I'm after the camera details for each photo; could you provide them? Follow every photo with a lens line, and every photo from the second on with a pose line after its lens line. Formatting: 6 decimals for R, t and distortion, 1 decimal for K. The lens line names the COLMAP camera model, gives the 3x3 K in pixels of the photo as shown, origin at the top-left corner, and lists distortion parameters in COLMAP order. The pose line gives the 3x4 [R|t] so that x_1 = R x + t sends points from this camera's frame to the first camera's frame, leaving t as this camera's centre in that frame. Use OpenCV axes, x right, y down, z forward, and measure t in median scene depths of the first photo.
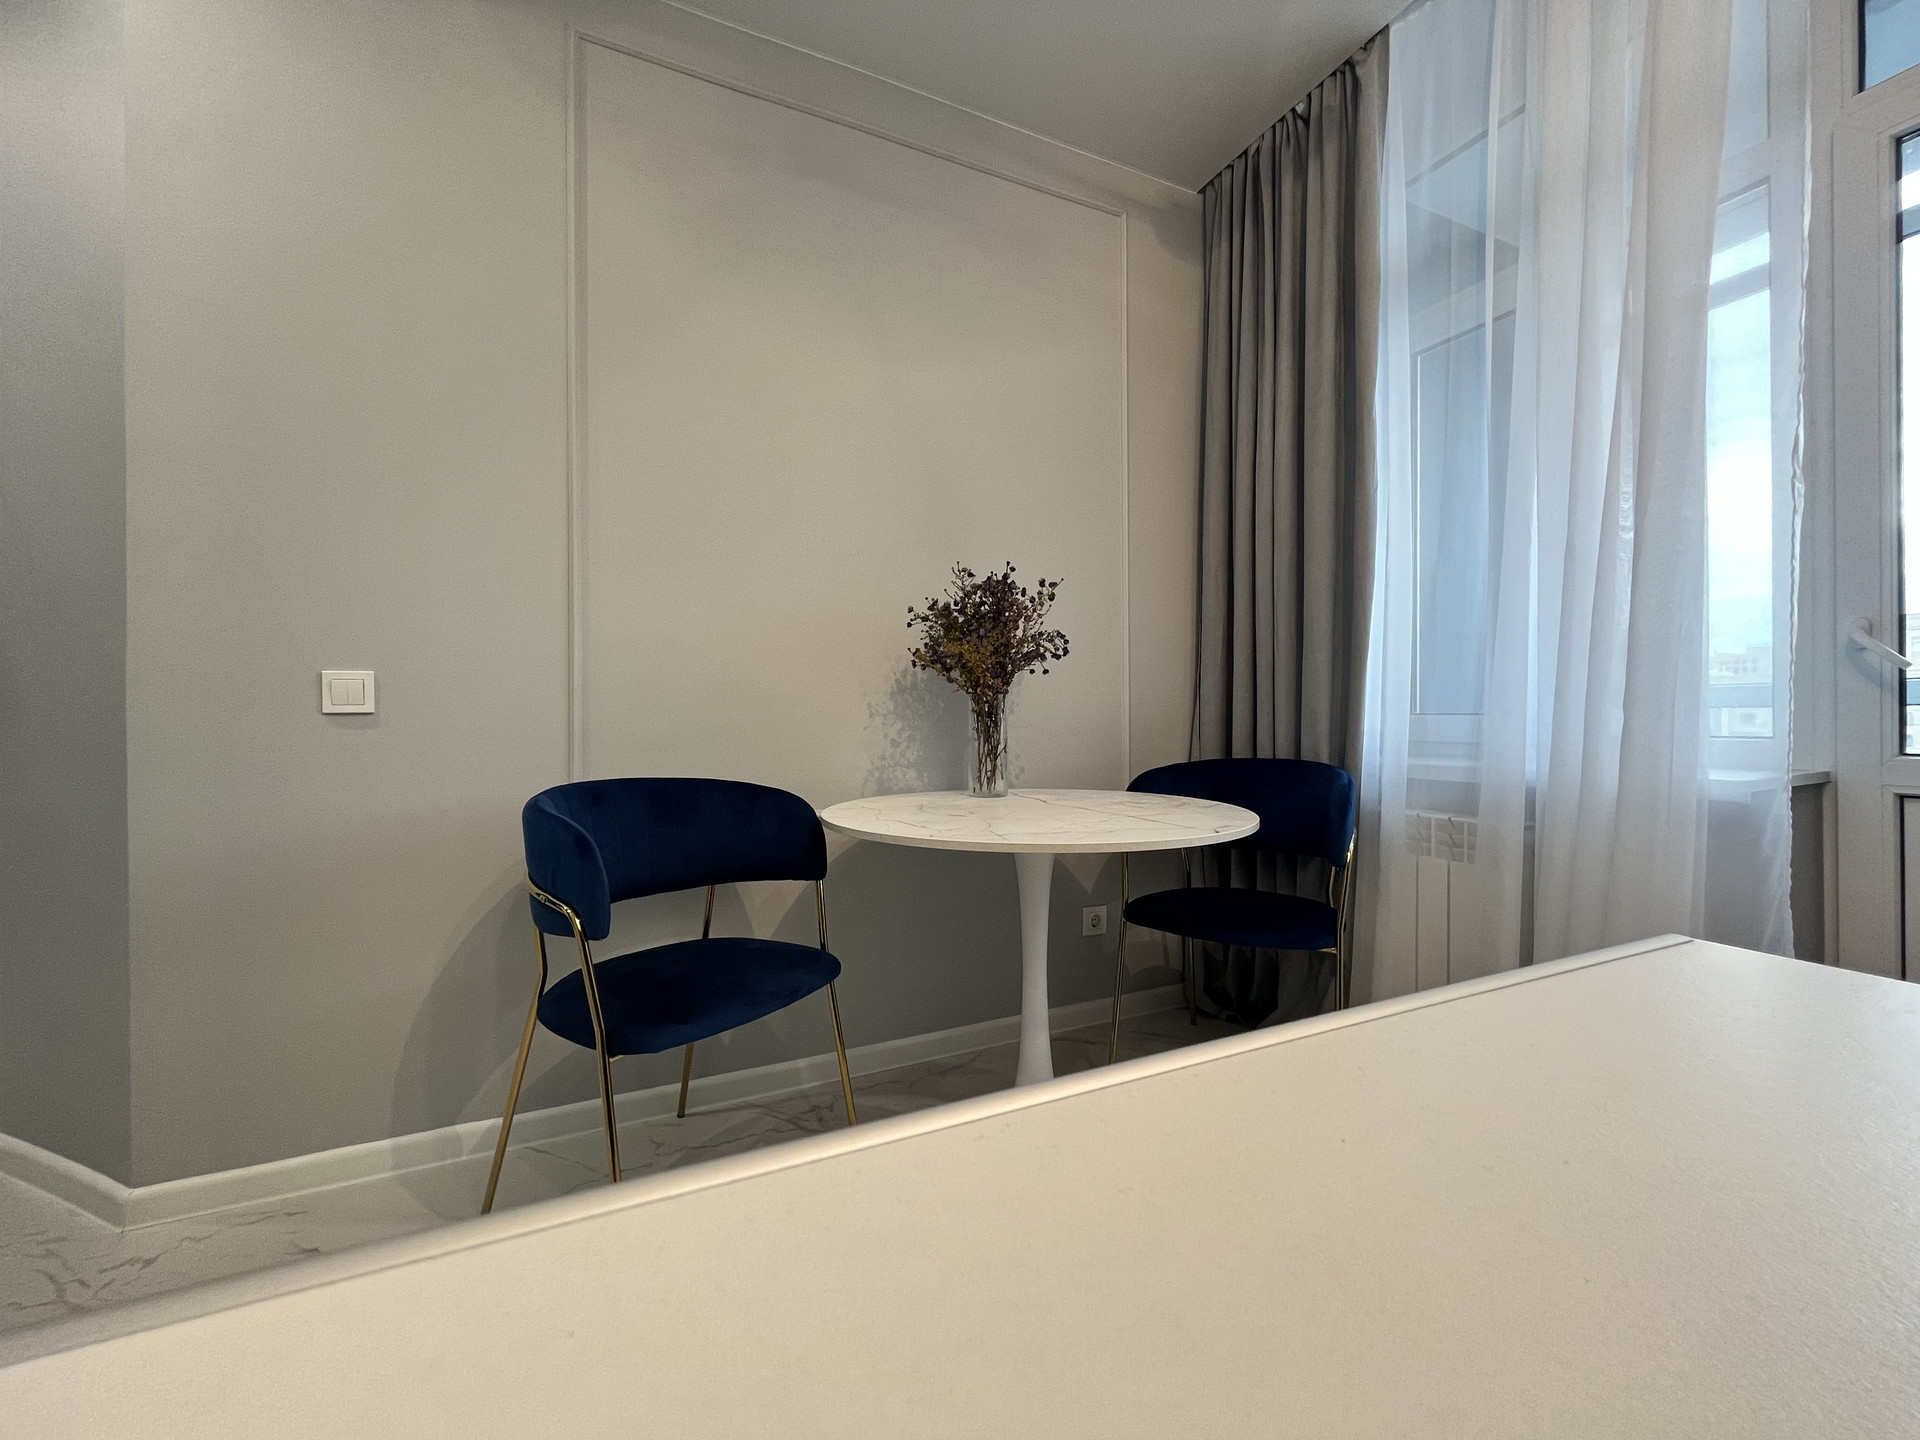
lens RADIAL K [[772.5, 0, 959.0], [0, 772.5, 711.2], [0, 0, 1]] dist [-0.003734, -0.000181]
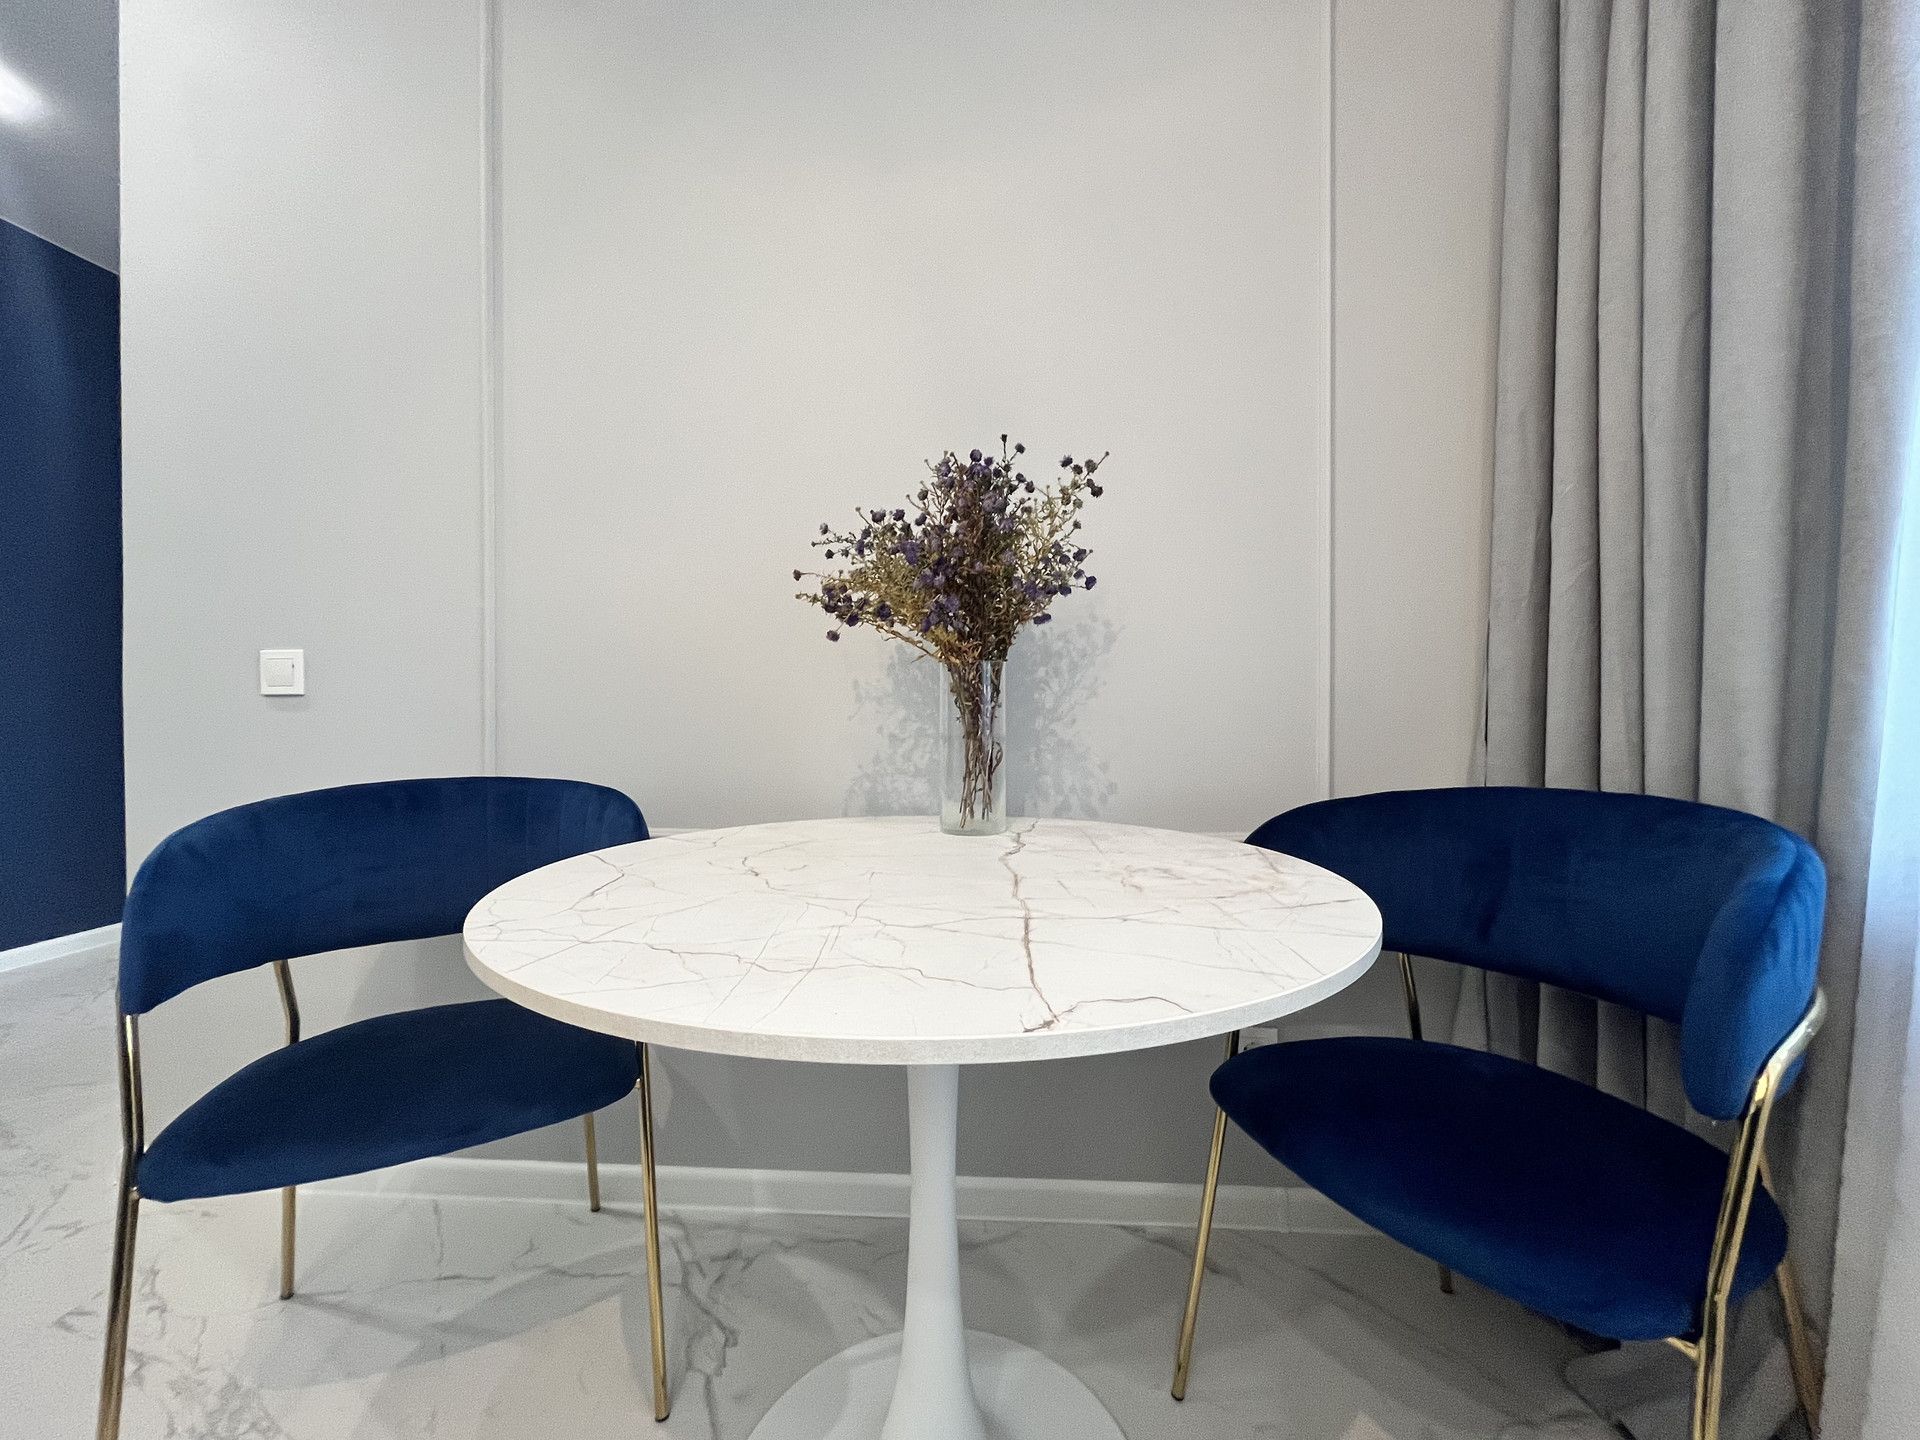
lens RADIAL K [[772.5, 0, 958.6], [0, 772.5, 709.8], [0, 0, 1]] dist [-0.003734, -0.000181]
pose [[0.873927, 0.006110, -0.486019, 0.299431], [-0.001013, 0.999942, 0.010751, 0.007709], [0.486056, -0.008903, 0.873882, 0.440187]]
